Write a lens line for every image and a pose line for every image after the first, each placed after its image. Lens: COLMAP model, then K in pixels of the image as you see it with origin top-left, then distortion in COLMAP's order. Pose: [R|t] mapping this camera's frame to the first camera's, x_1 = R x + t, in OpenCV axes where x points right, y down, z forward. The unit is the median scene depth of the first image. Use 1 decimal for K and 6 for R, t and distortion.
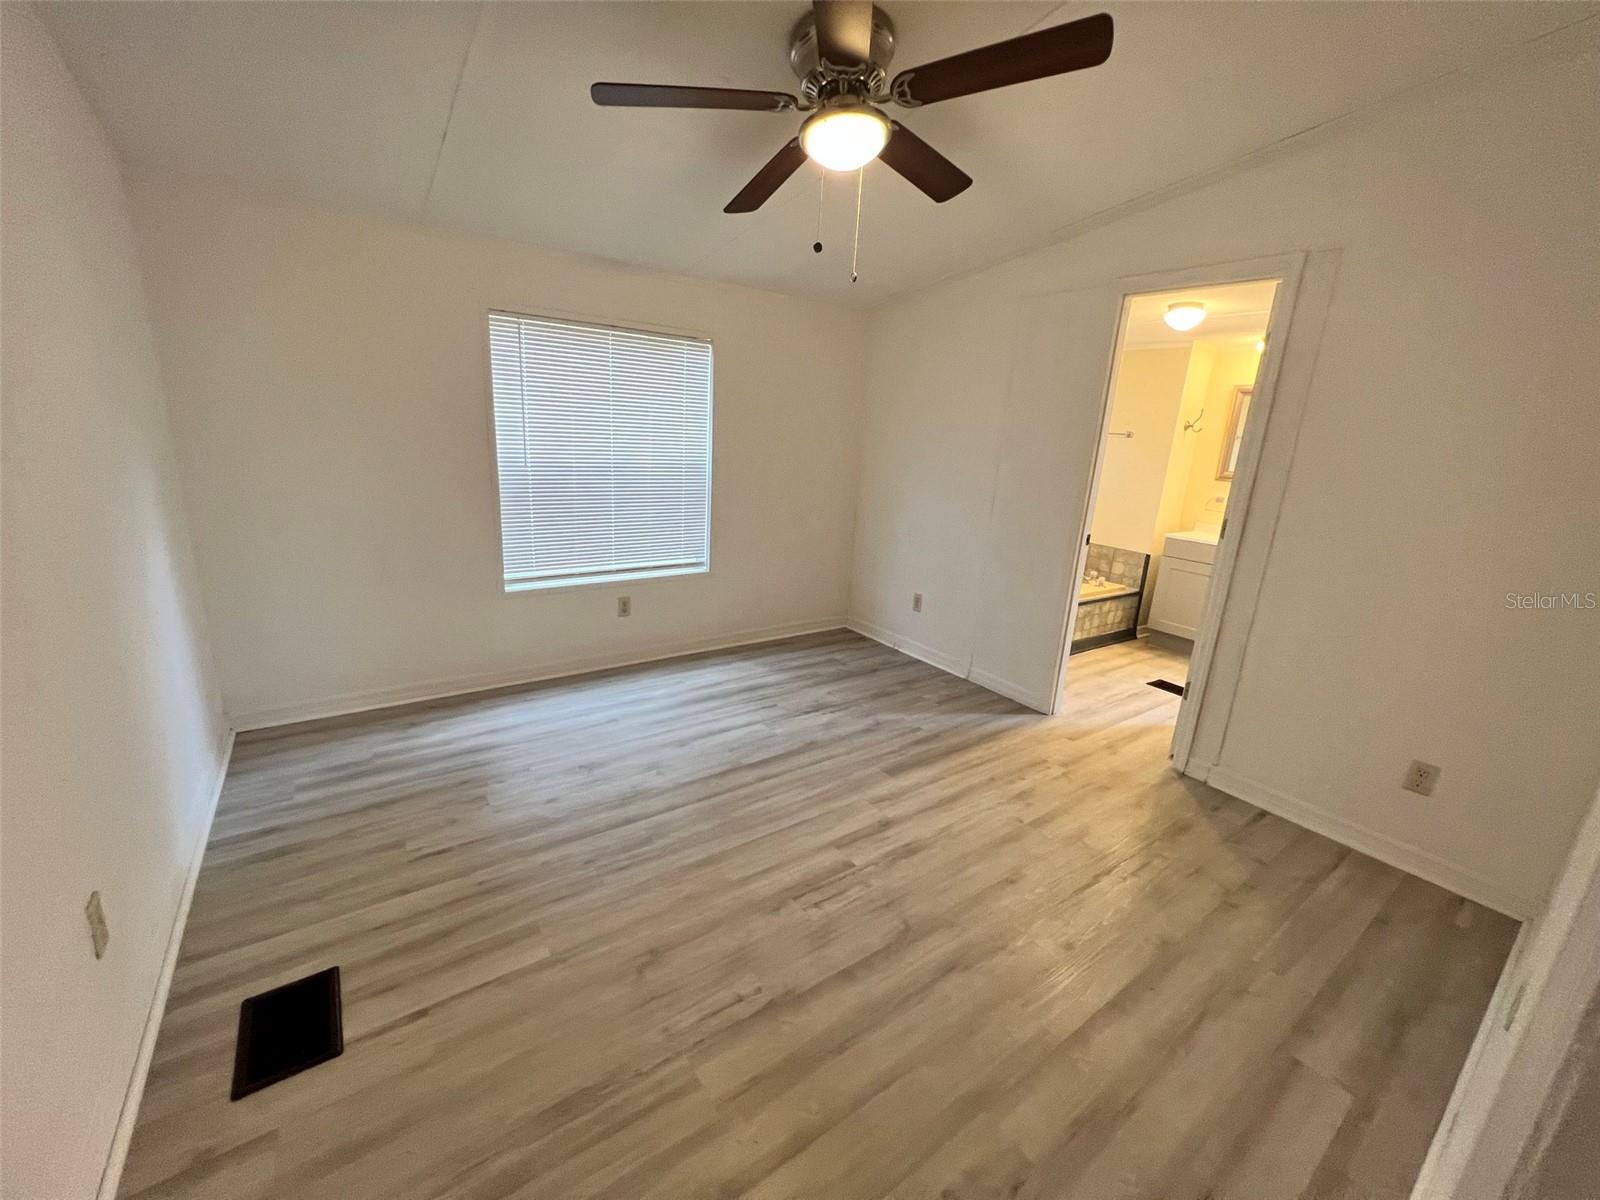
lens RADIAL K [[639.0, 0, 796.6], [0, 639.0, 598.8], [0, 0, 1]] dist [-0.001835, 0.000848]
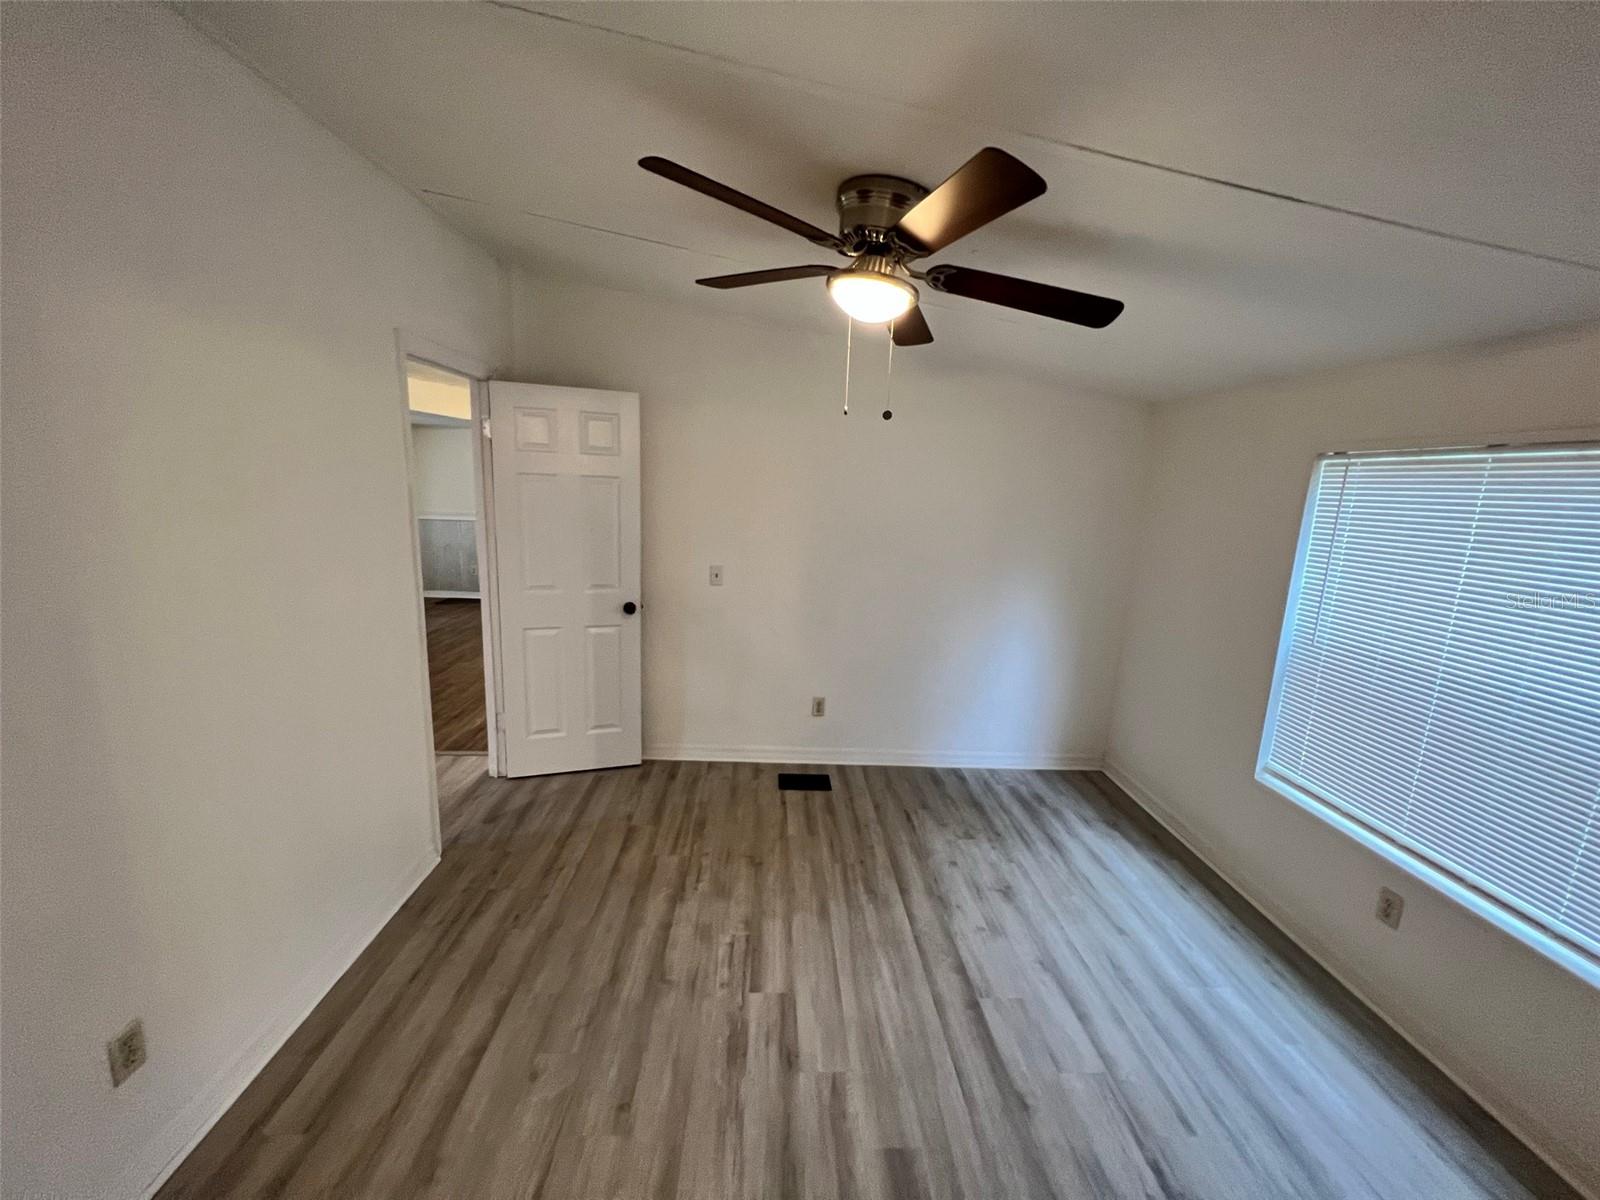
lens RADIAL K [[639.0, 0, 800.5], [0, 639.0, 597.4], [0, 0, 1]] dist [-0.001835, 0.000848]
pose [[-0.537861, 0.073909, -0.839788, 0.793038], [-0.287784, 0.920214, 0.265305, -0.406198], [0.792393, 0.384375, -0.473677, 1.229433]]
